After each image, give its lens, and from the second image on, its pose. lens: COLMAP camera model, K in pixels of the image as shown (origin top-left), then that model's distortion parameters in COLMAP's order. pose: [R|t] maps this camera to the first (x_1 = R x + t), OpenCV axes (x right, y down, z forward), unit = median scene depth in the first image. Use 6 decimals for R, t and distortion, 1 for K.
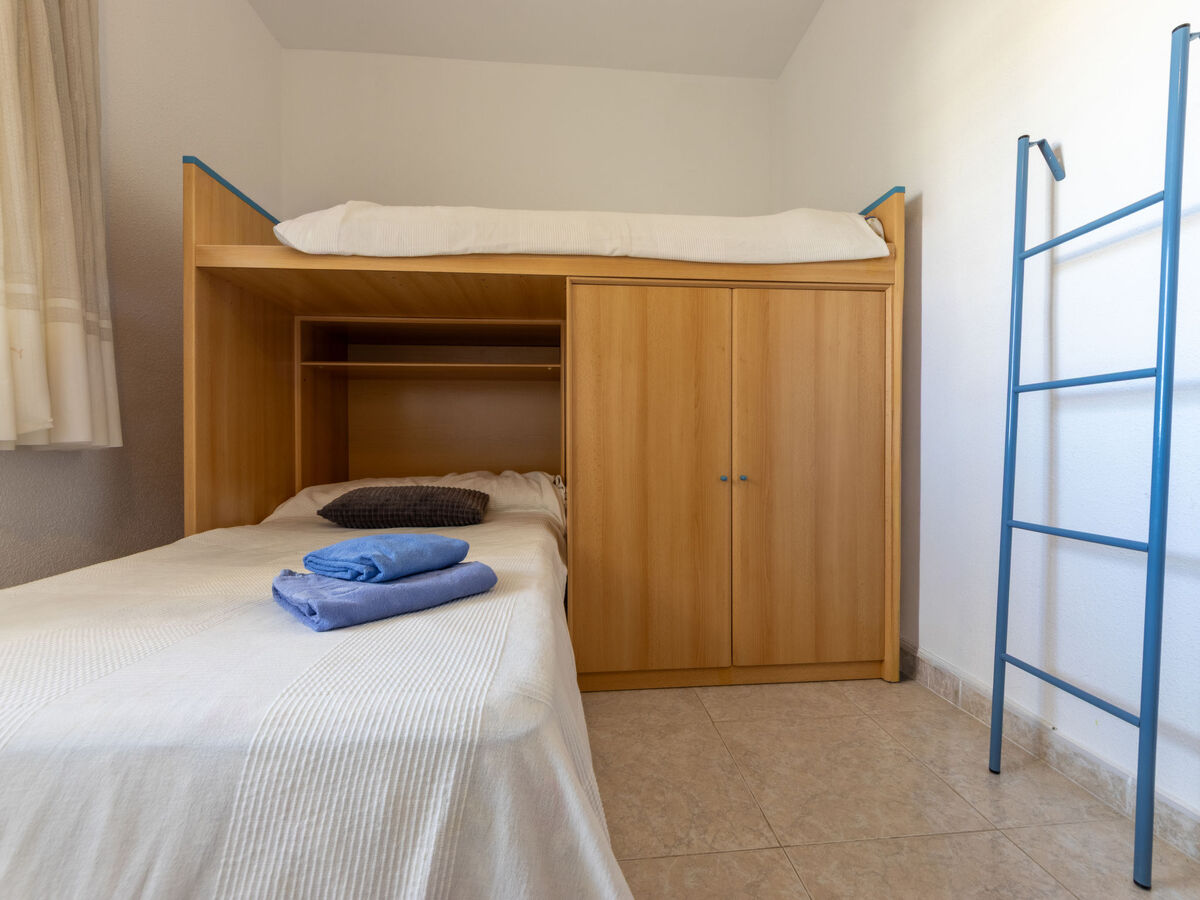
lens RADIAL K [[511.6, 0, 613.1], [0, 511.6, 443.5], [0, 0, 1]] dist [0.008110, -0.007897]
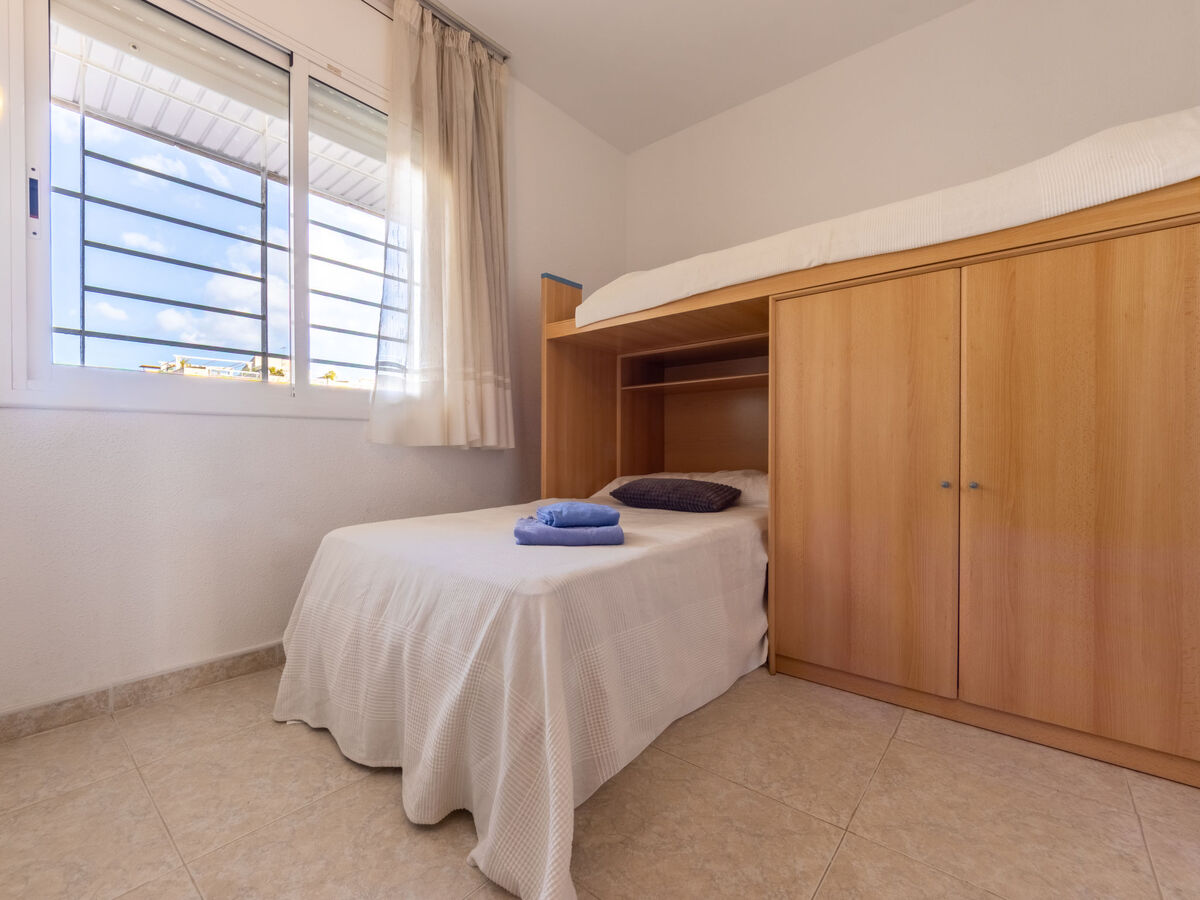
lens RADIAL K [[541.2, 0, 600.8], [0, 541.2, 439.7], [0, 0, 1]] dist [0.011178, -0.009665]
pose [[0.700459, -0.009653, -0.713627, 0.493095], [0.003035, 0.999940, -0.010546, -0.001269], [0.713686, 0.005221, 0.700446, -0.089023]]
